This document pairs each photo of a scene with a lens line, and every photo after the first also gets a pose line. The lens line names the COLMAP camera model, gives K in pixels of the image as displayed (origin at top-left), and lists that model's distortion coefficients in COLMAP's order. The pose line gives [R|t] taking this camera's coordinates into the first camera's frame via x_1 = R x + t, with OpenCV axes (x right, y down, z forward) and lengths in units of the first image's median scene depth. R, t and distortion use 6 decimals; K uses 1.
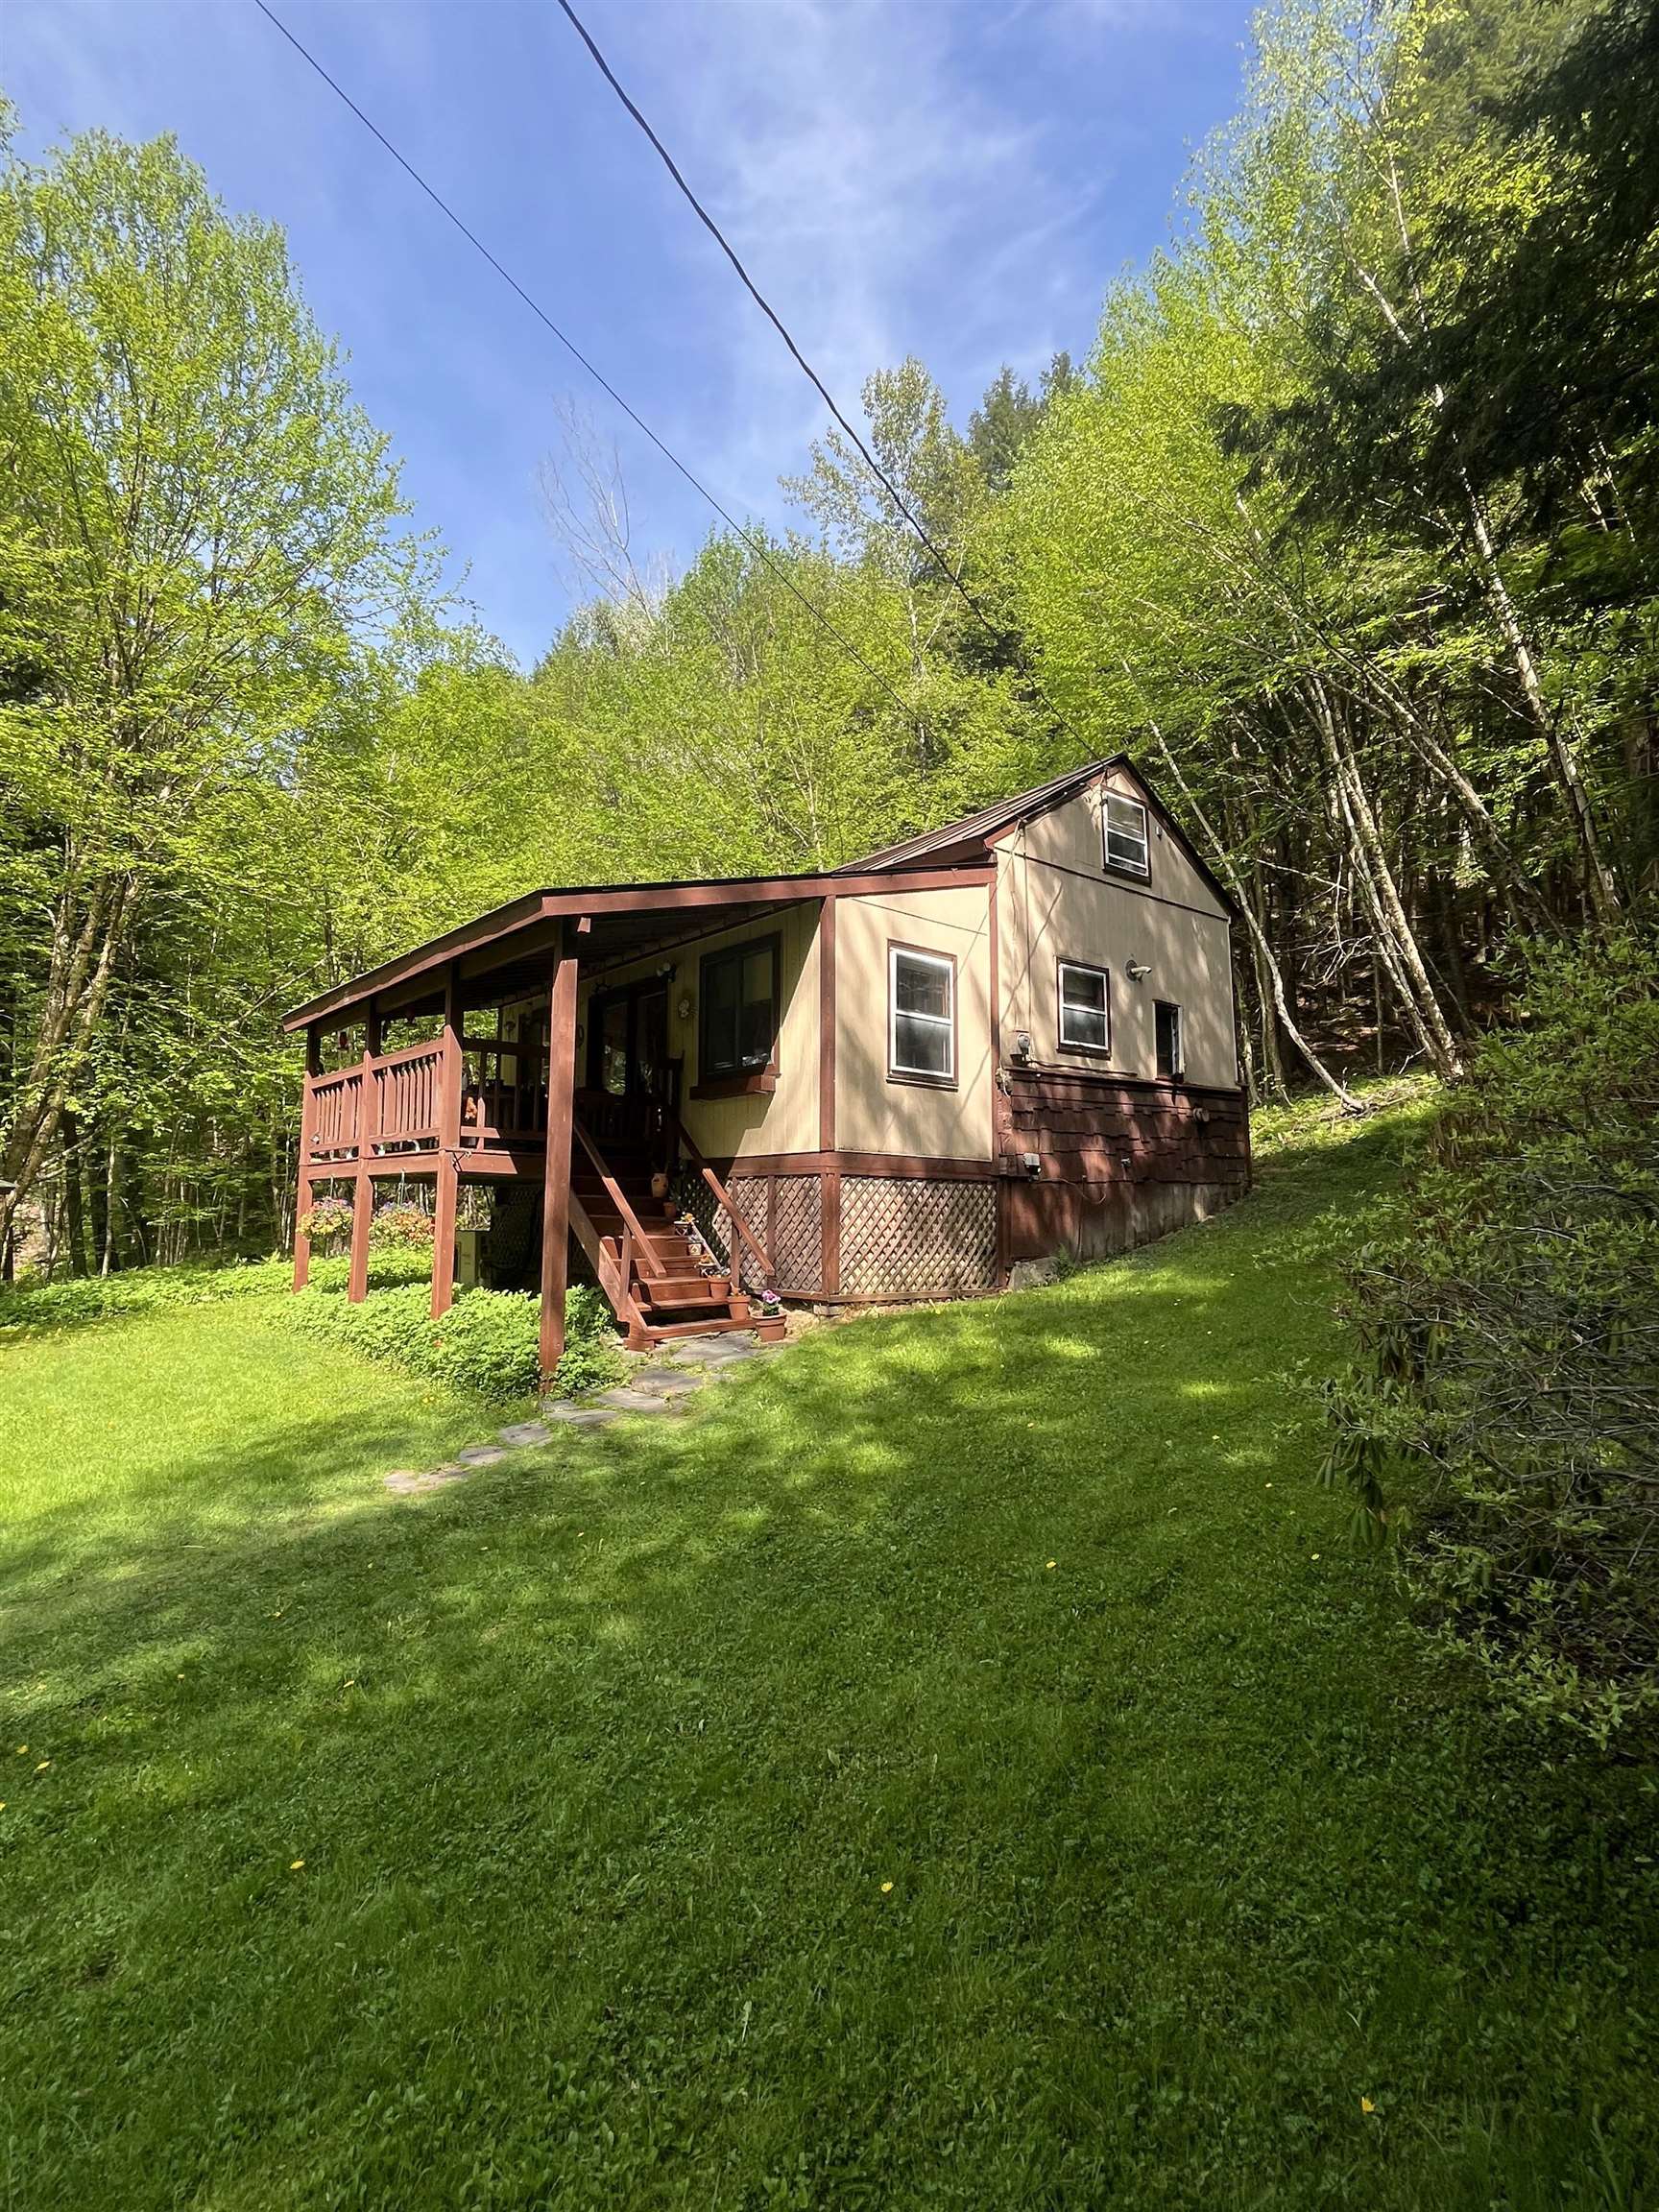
lens RADIAL K [[1043.2, 0, 823.9], [0, 1043.2, 1108.9], [0, 0, 1]] dist [-0.004216, 0.000354]
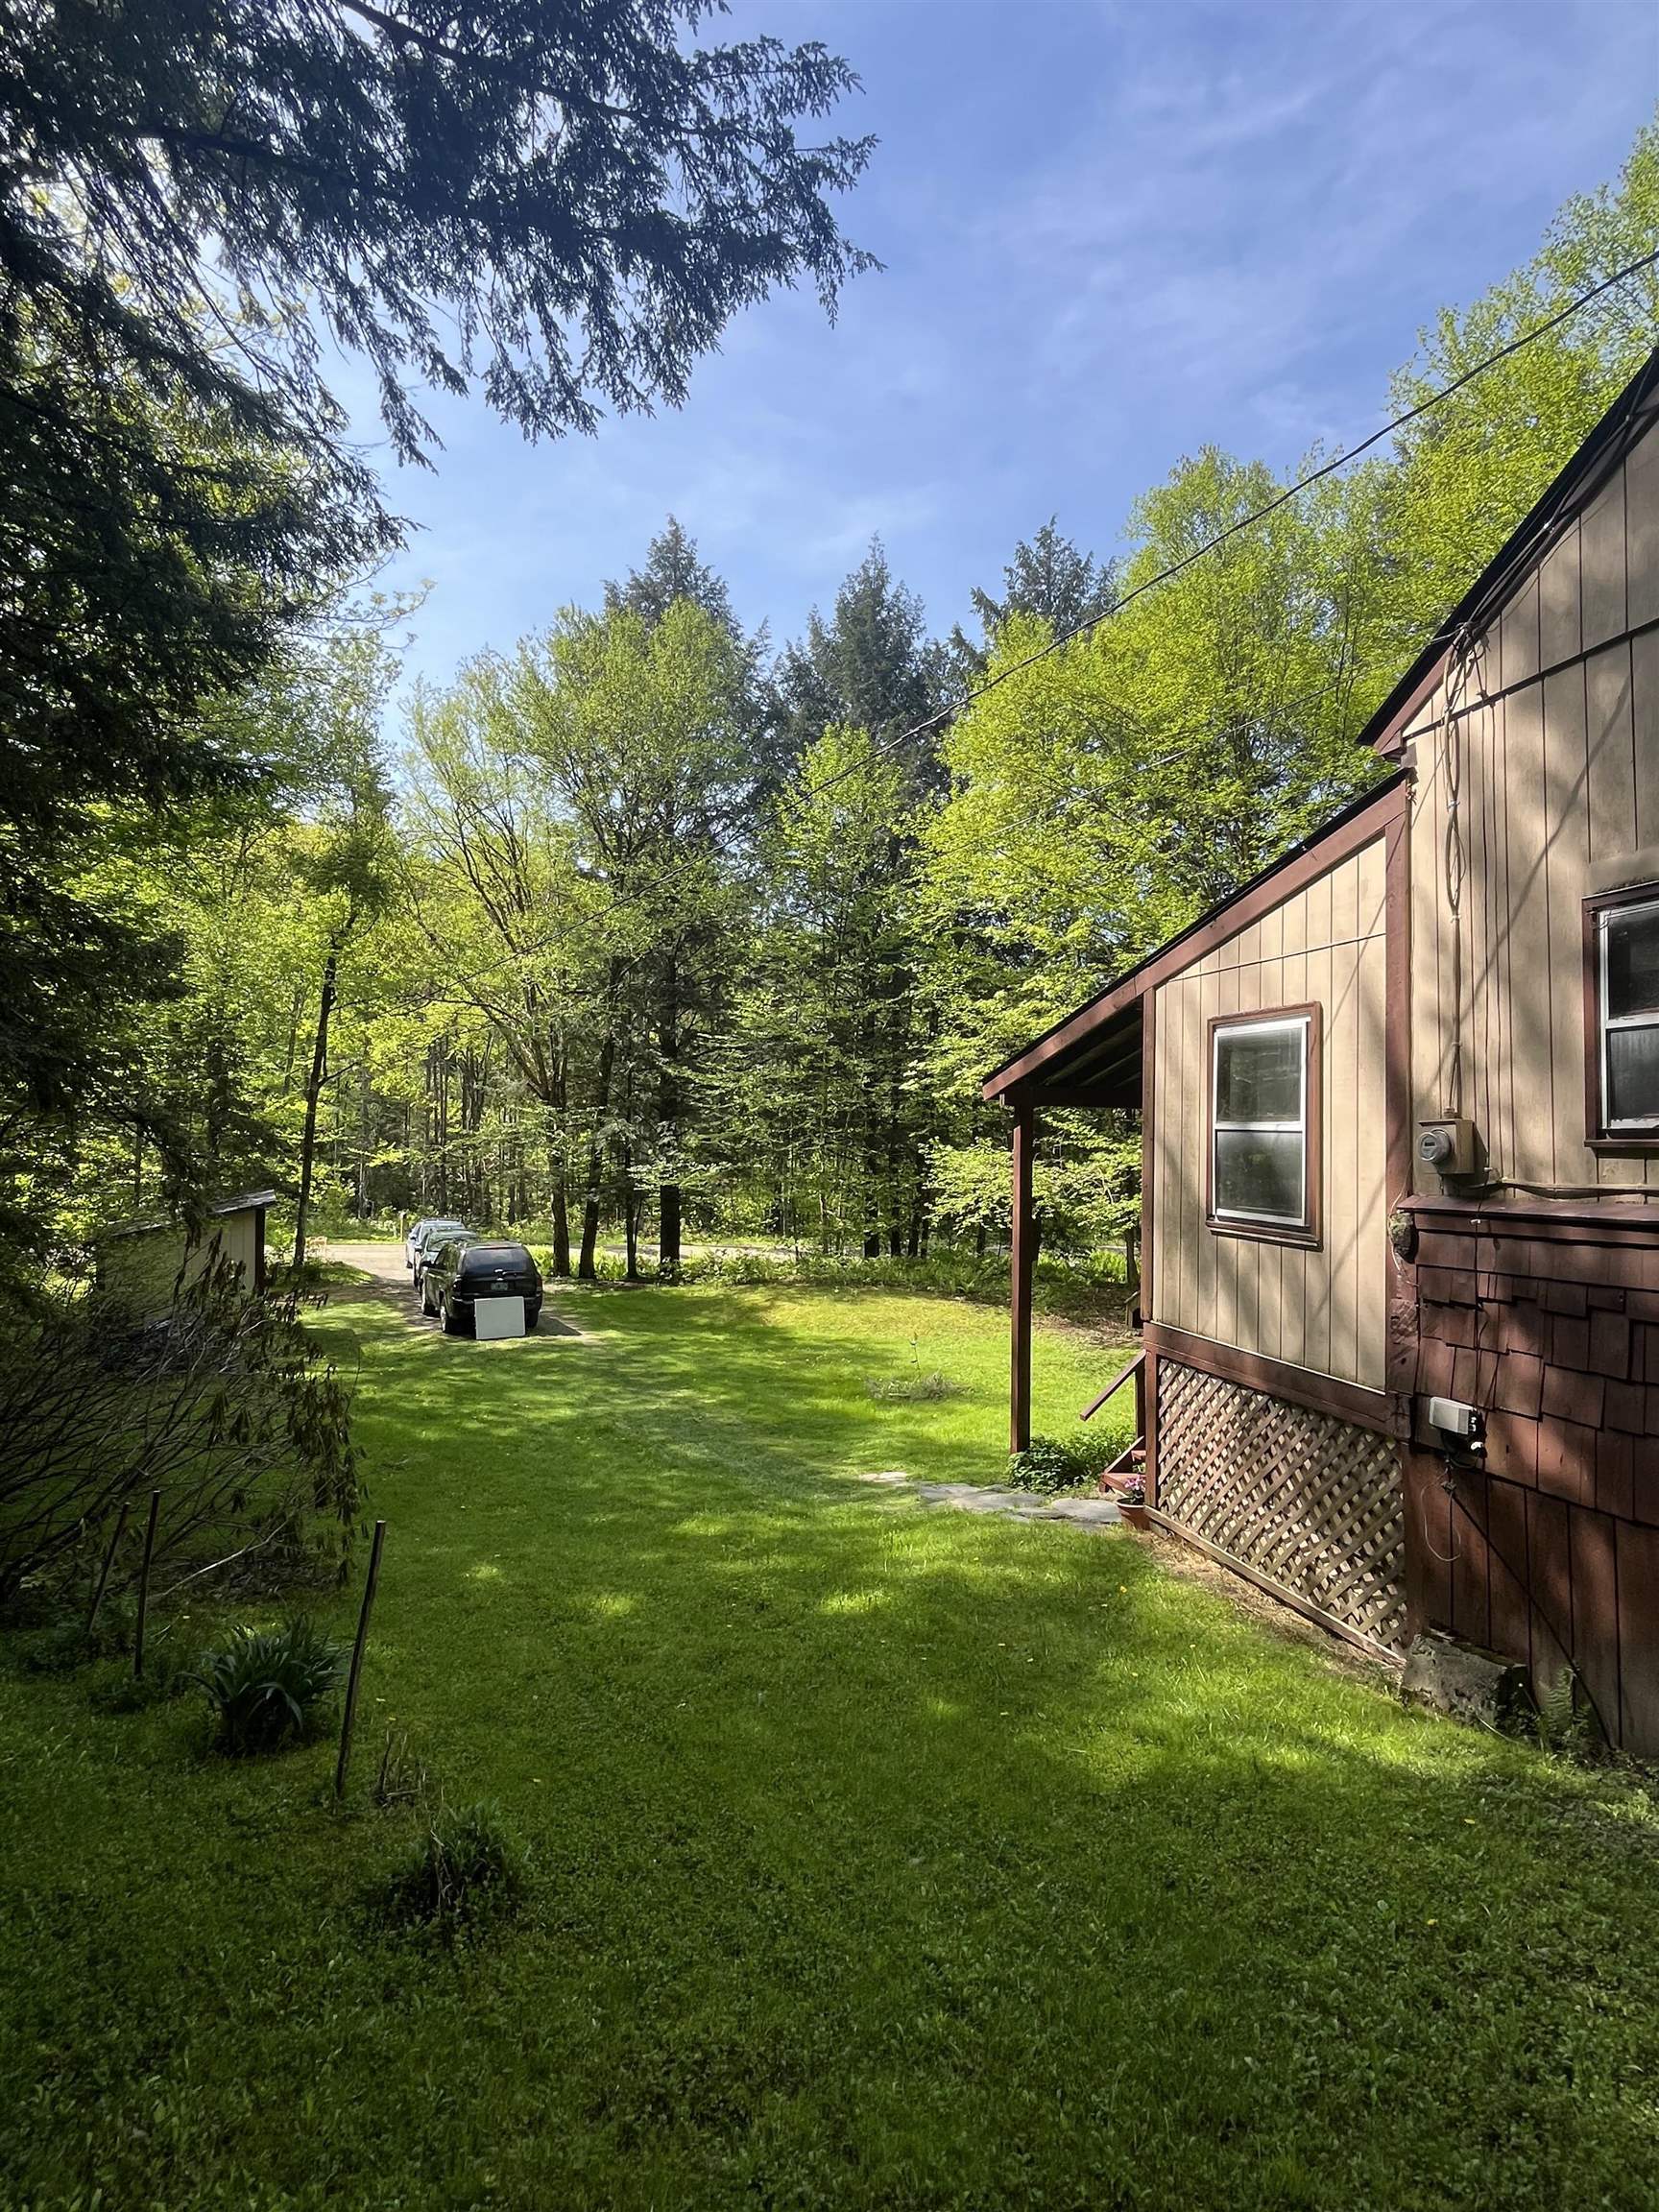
lens RADIAL K [[1043.2, 0, 823.9], [0, 1043.2, 1108.9], [0, 0, 1]] dist [-0.004216, 0.000354]
pose [[-0.413366, -0.069964, -0.907873, 0.735499], [0.038514, 0.994808, -0.094200, -0.049277], [0.909750, -0.073905, -0.408525, 0.991520]]
